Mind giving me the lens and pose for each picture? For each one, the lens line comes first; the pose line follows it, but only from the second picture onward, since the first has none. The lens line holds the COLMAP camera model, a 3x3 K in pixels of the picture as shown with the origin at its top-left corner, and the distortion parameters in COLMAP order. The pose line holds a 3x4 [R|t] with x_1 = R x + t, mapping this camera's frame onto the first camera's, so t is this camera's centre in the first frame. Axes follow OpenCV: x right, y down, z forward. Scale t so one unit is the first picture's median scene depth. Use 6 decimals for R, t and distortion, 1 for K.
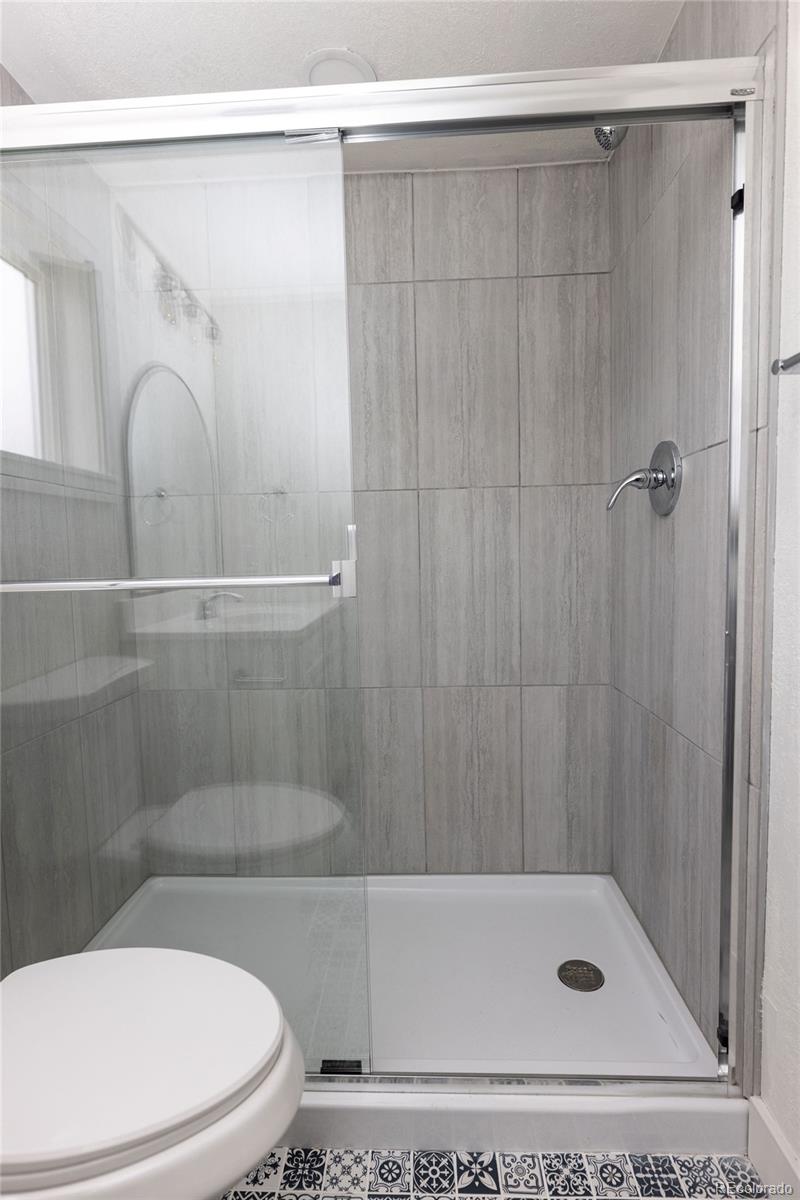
lens RADIAL K [[602.6, 0, 400.7], [0, 602.6, 599.6], [0, 0, 1]] dist [0.003860, -0.000102]
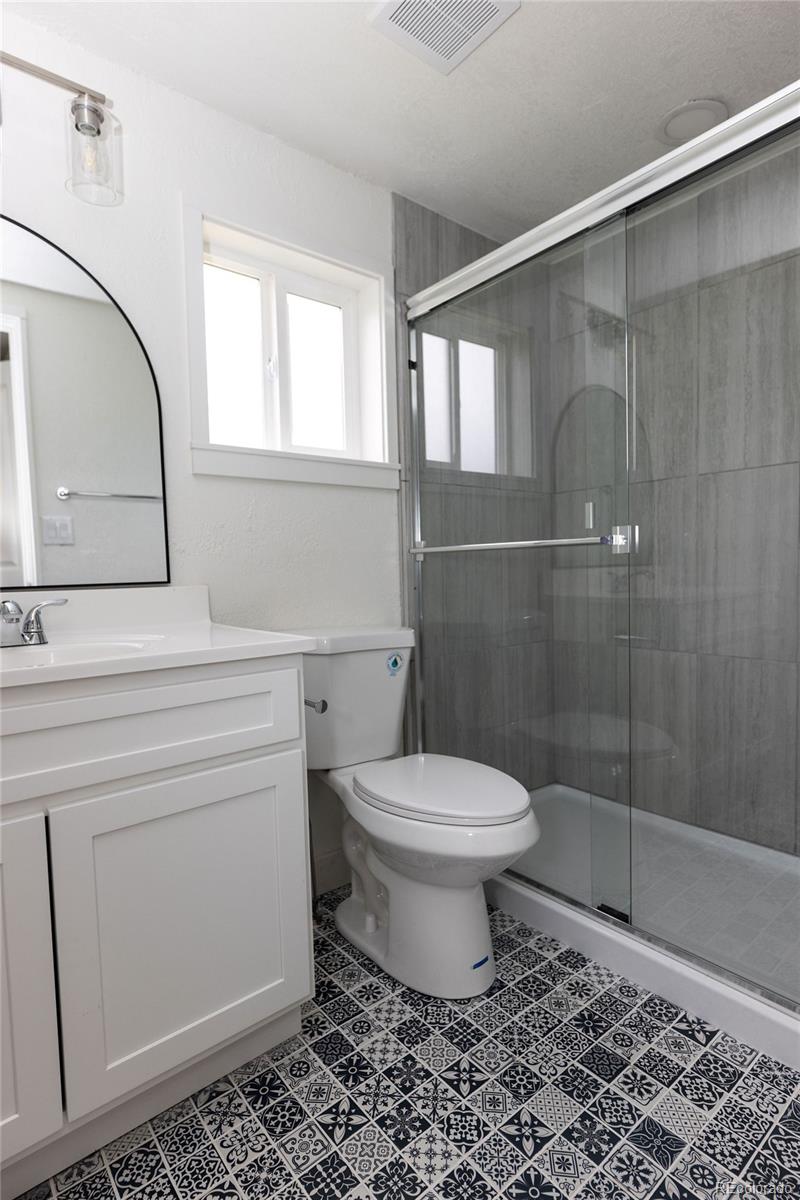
lens RADIAL K [[602.6, 0, 395.6], [0, 602.6, 600.8], [0, 0, 1]] dist [0.003860, -0.000102]
pose [[0.670830, 0.051070, -0.739851, 0.329260], [-0.045611, 0.998579, 0.027573, 0.048607], [0.740207, 0.015249, 0.672206, -0.155931]]
